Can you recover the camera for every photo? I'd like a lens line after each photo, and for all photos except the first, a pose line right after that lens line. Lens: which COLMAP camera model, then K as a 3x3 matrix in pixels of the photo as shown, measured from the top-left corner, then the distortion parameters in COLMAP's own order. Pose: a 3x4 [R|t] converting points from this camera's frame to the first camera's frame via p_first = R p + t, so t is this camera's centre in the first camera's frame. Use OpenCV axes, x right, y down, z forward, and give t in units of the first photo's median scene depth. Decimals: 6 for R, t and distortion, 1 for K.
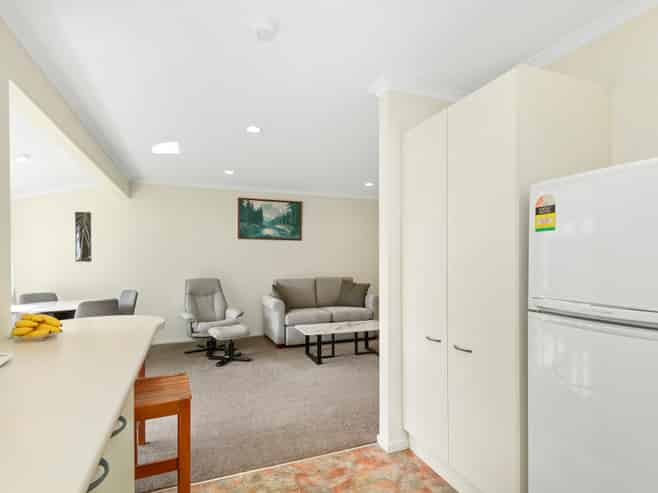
lens RADIAL K [[340.7, 0, 329.6], [0, 340.7, 248.5], [0, 0, 1]] dist [0.005727, 0.000432]
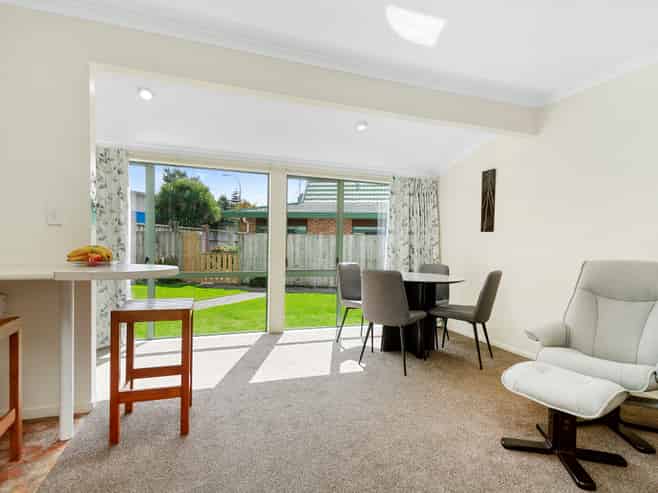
lens RADIAL K [[340.7, 0, 330.7], [0, 340.7, 246.2], [0, 0, 1]] dist [0.005727, 0.000432]
pose [[-0.064613, 0.008528, -0.997874, 0.114183], [-0.008859, 0.999919, 0.009119, 0.071607], [0.997871, 0.009429, -0.064532, 0.679306]]
